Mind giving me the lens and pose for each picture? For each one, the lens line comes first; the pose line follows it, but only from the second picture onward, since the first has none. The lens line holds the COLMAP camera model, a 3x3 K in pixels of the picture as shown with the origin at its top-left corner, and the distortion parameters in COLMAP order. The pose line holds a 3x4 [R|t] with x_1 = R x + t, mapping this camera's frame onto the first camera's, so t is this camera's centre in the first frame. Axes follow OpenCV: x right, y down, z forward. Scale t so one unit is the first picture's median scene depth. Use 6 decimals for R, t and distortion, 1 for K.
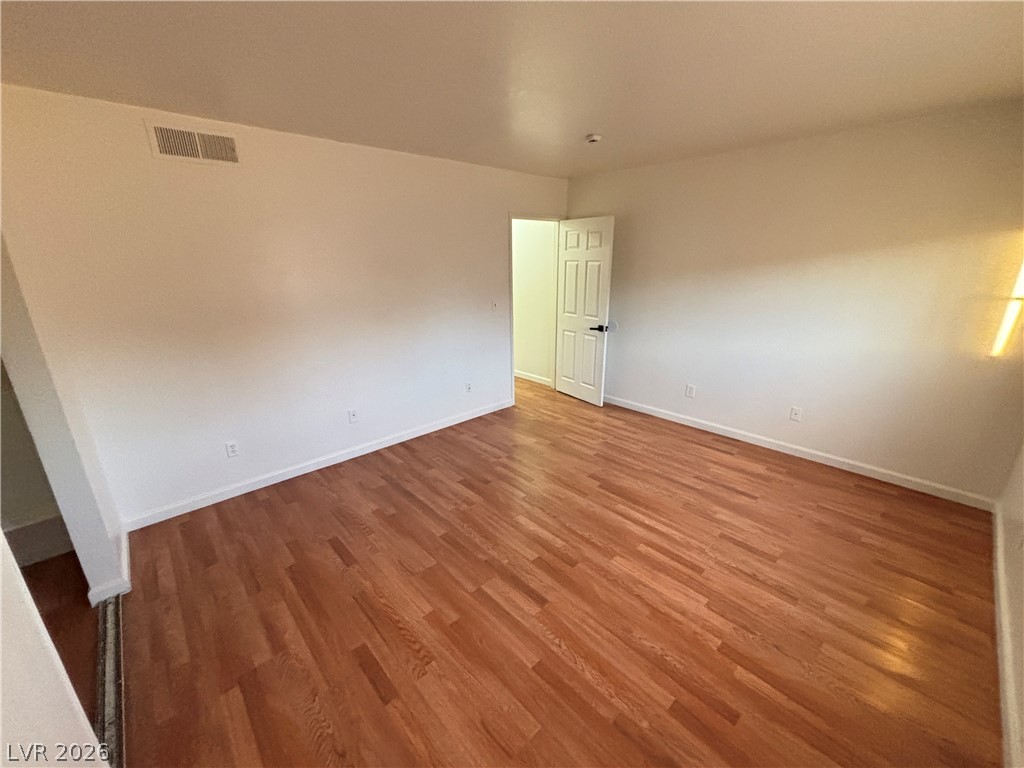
lens RADIAL K [[411.8, 0, 516.8], [0, 411.8, 385.6], [0, 0, 1]] dist [0.005837, -0.000479]
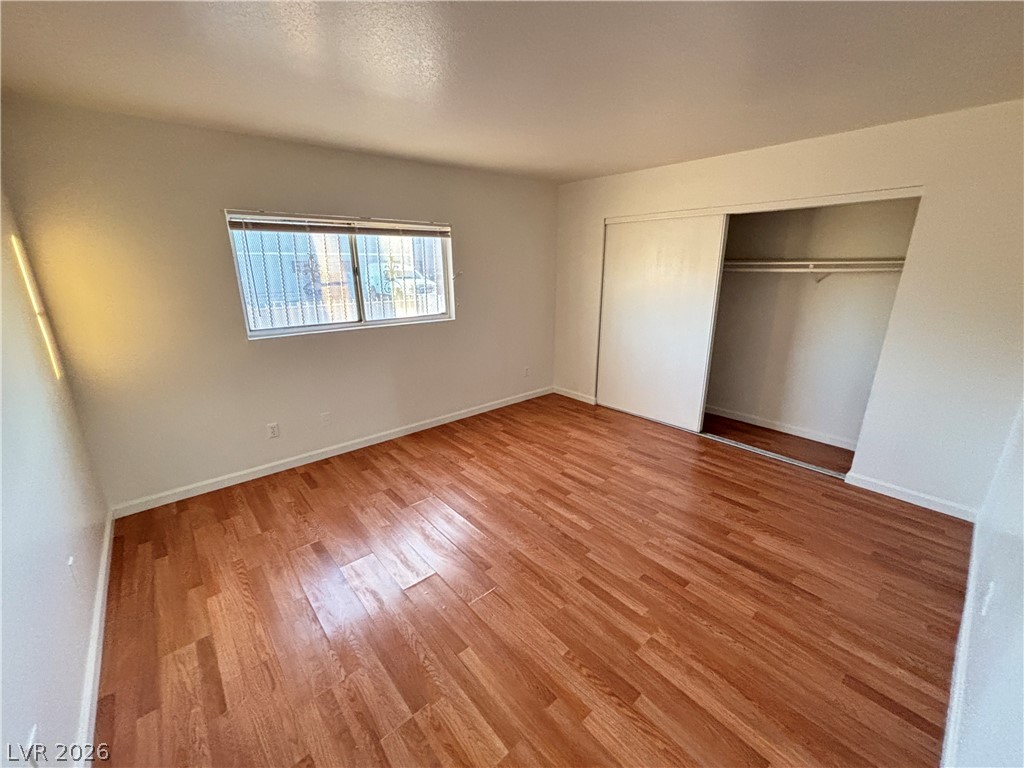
lens RADIAL K [[411.8, 0, 512.5], [0, 411.8, 387.8], [0, 0, 1]] dist [0.005837, -0.000479]
pose [[-0.998968, 0.001011, 0.045403, 0.140394], [0.026803, 0.820189, 0.571464, -0.504828], [-0.036661, 0.572091, -0.819370, 1.608826]]
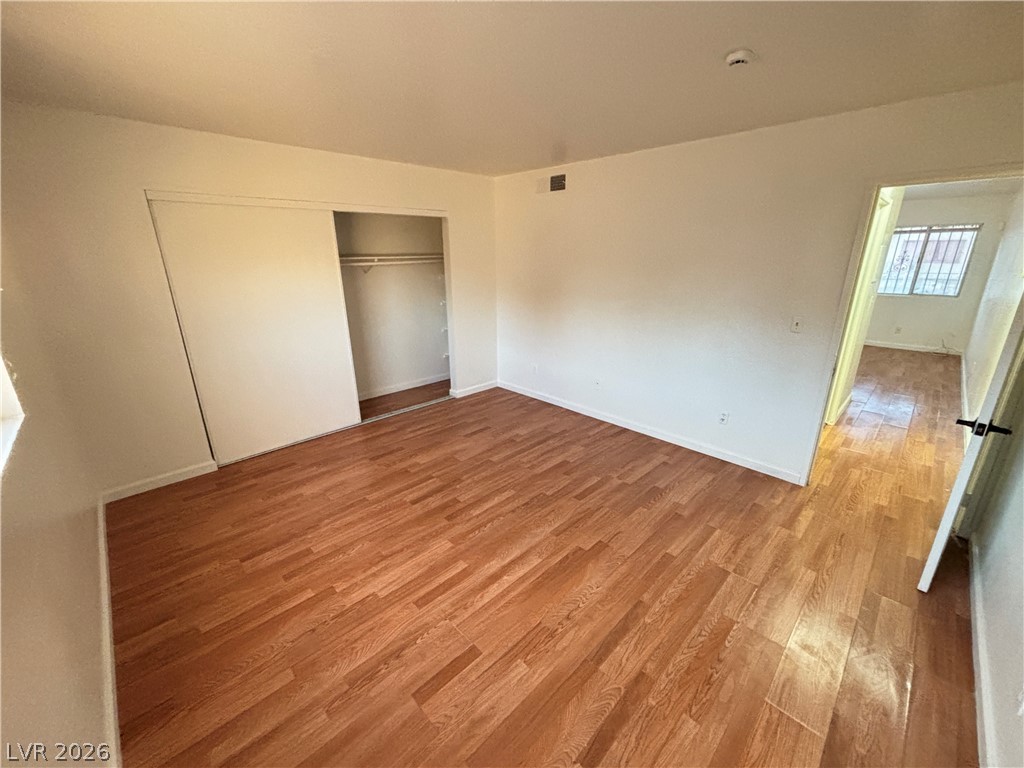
lens RADIAL K [[411.8, 0, 510.1], [0, 411.8, 388.7], [0, 0, 1]] dist [0.005837, -0.000479]
pose [[0.019032, 0.324040, -0.945852, 0.952342], [-0.301211, 0.903930, 0.303617, -0.259027], [0.953368, 0.279123, 0.114808, 0.790163]]
